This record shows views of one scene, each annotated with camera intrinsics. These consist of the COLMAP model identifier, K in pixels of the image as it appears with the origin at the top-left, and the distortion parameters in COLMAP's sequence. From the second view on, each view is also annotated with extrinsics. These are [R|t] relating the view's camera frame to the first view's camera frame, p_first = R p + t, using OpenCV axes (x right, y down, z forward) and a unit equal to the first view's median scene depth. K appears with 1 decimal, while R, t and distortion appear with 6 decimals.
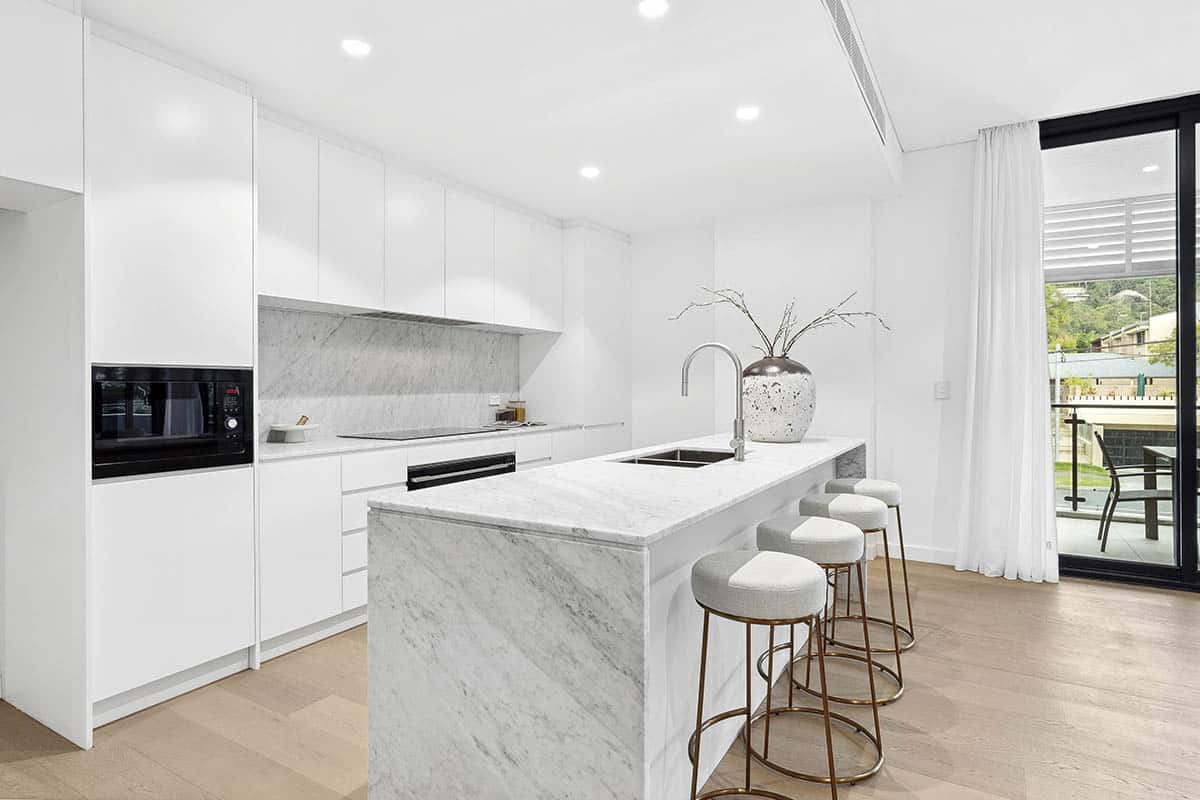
lens RADIAL K [[661.4, 0, 599.9], [0, 661.4, 387.7], [0, 0, 1]] dist [0.000883, 0.000143]
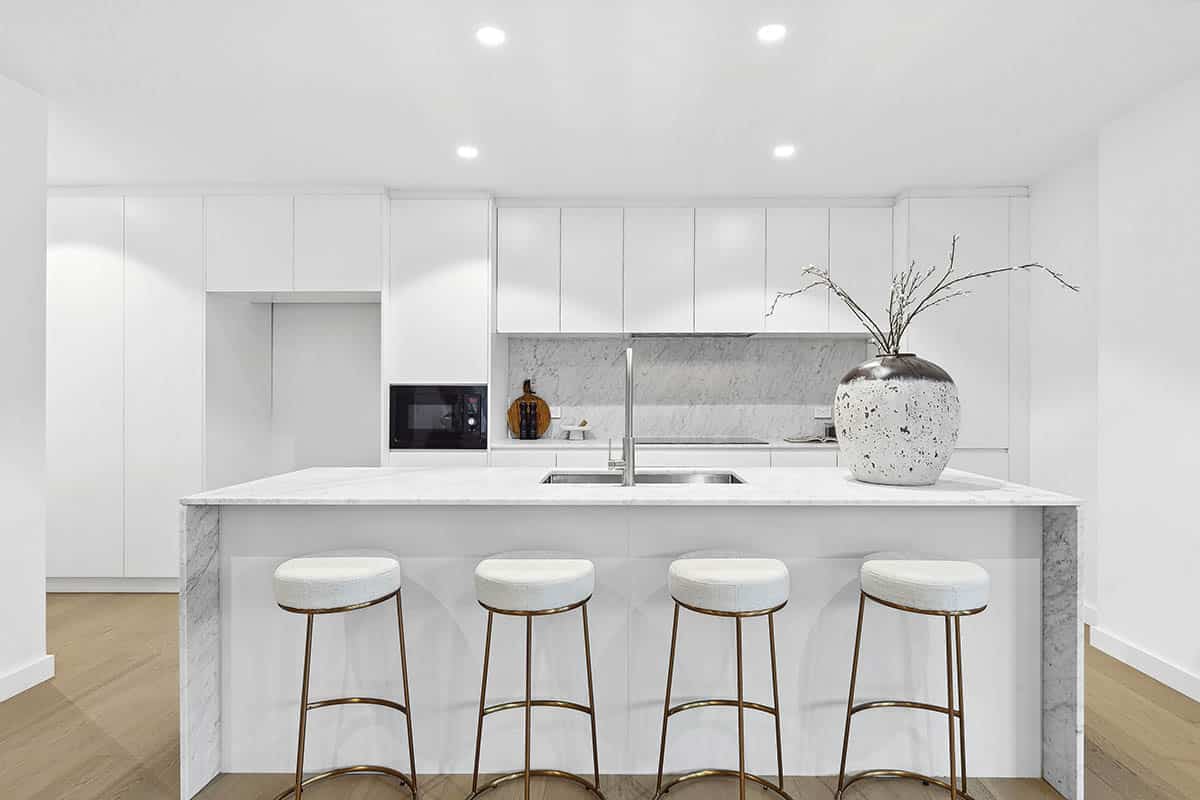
lens RADIAL K [[641.8, 0, 600.0], [0, 641.8, 400.0], [0, 0, 1]] dist [-0.000933, -0.000273]
pose [[0.491247, 0.006481, -0.870996, 0.645432], [-0.003808, 0.999979, 0.005293, -0.003108], [0.871012, 0.000717, 0.491261, 0.402563]]
